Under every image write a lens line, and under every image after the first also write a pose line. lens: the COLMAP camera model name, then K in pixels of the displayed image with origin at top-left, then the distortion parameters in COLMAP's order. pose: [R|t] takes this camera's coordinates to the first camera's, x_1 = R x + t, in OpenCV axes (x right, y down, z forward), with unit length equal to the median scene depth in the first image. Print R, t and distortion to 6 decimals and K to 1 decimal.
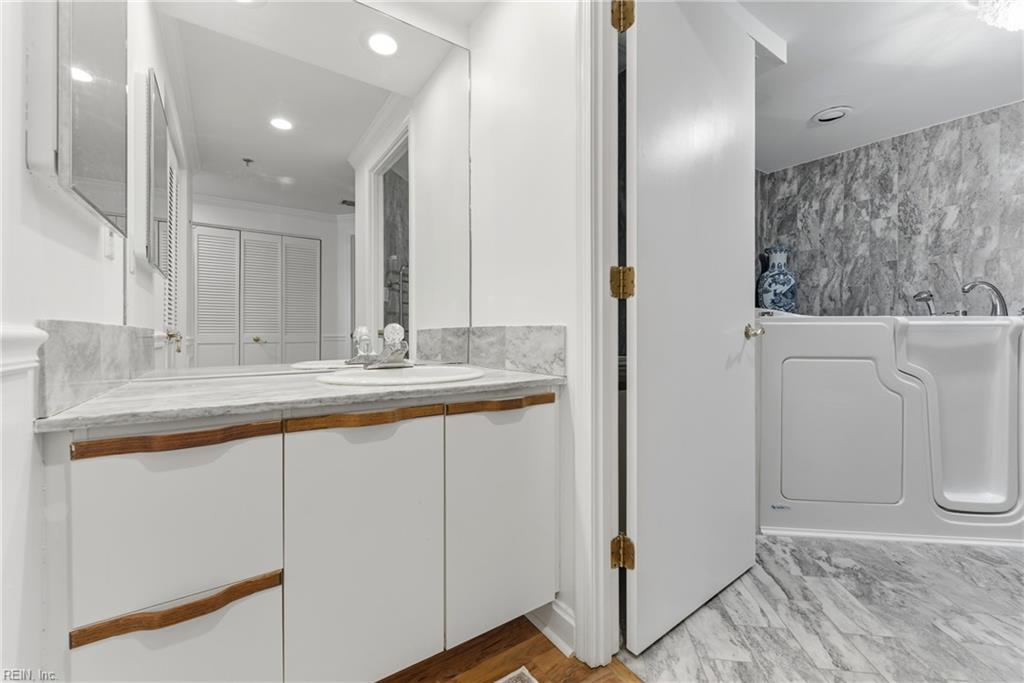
lens RADIAL K [[420.2, 0, 509.5], [0, 420.2, 335.2], [0, 0, 1]] dist [-0.004448, 0.000057]
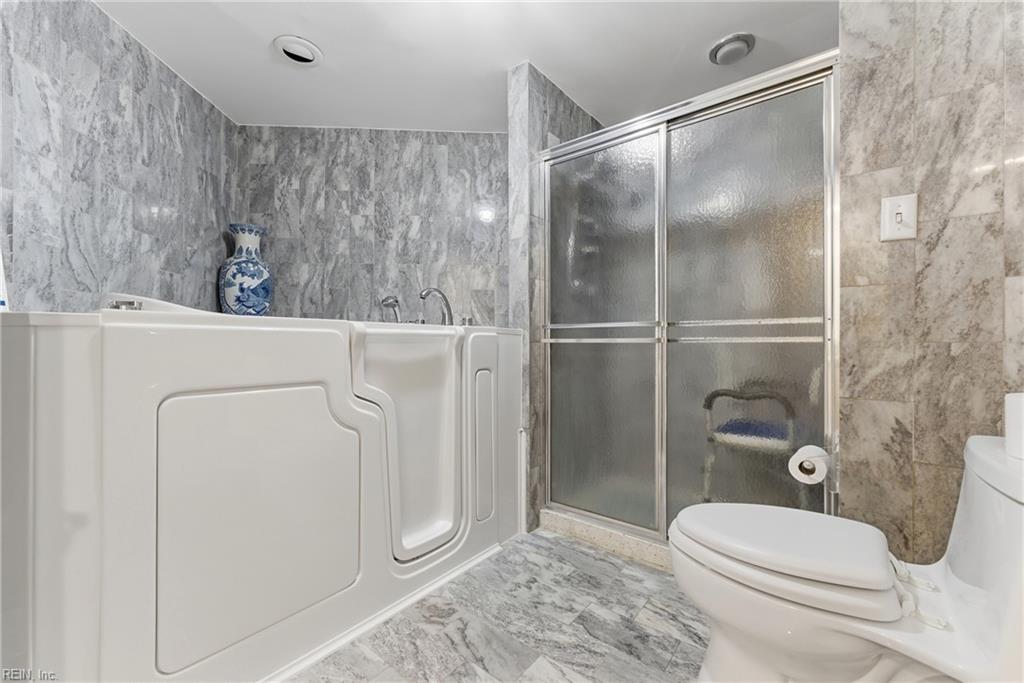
lens RADIAL K [[420.2, 0, 509.5], [0, 420.2, 335.2], [0, 0, 1]] dist [-0.004448, 0.000057]
pose [[0.529477, 0.014583, 0.848199, 0.304914], [0.003872, 0.999800, -0.019607, -0.003450], [-0.848315, 0.013666, 0.529315, 0.261217]]
